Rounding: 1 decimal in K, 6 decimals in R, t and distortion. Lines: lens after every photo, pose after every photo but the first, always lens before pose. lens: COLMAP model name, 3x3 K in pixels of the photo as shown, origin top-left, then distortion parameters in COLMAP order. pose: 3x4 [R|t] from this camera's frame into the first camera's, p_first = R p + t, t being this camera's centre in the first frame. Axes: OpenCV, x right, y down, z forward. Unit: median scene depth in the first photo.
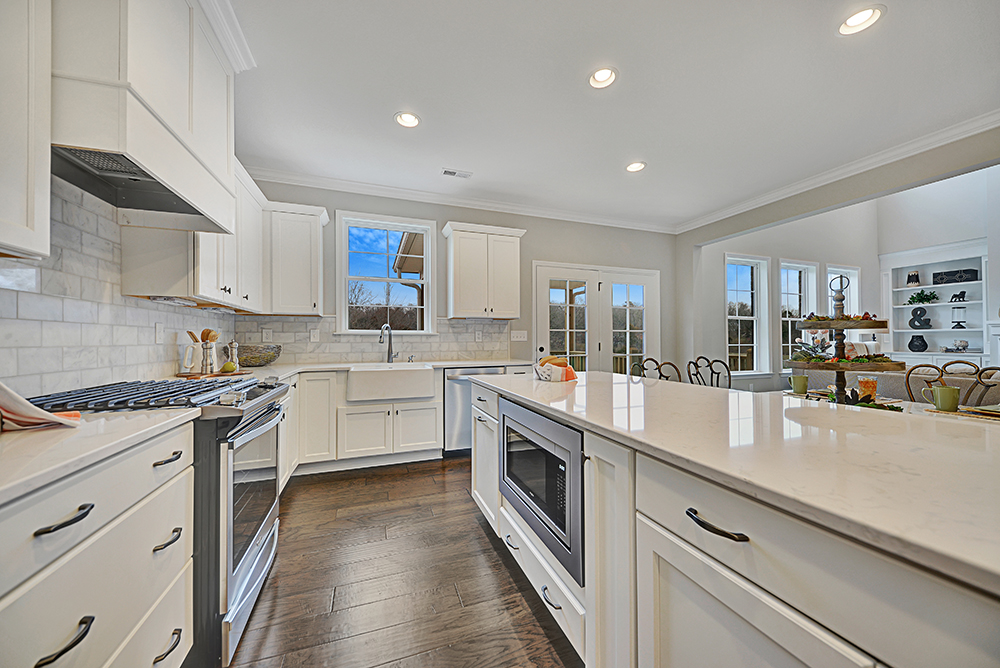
lens RADIAL K [[354.4, 0, 499.3], [0, 354.4, 336.4], [0, 0, 1]] dist [0.000009, 0.000002]
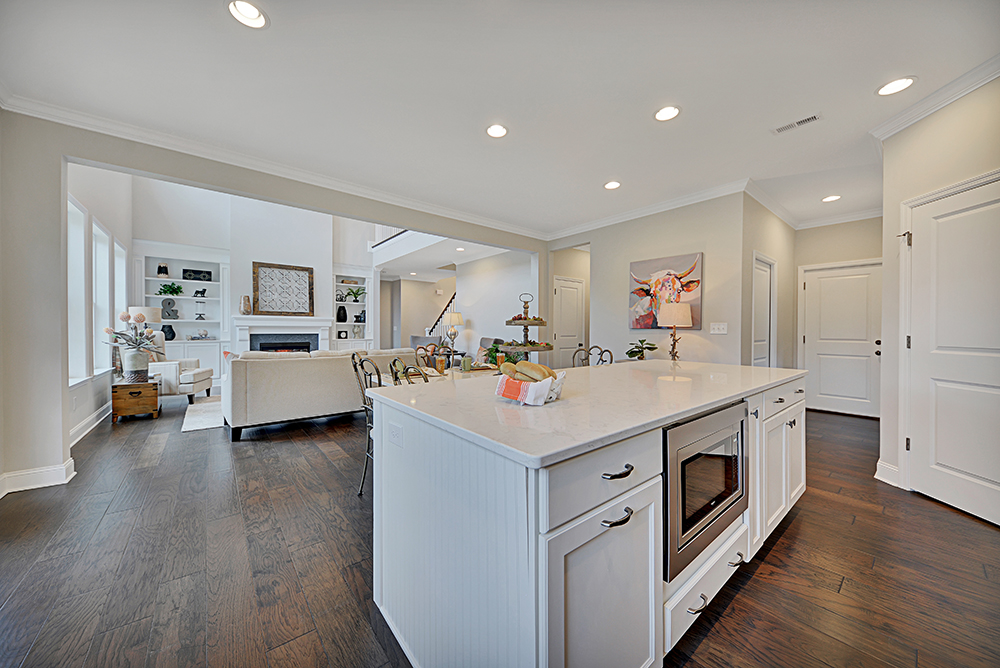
lens RADIAL K [[354.4, 0, 498.2], [0, 354.4, 329.8], [0, 0, 1]] dist [0.000009, 0.000002]
pose [[-0.330640, -0.005916, 0.943738, -0.136018], [-0.008629, 0.999958, 0.003245, -0.001517], [-0.943717, -0.007071, -0.330677, 0.434454]]
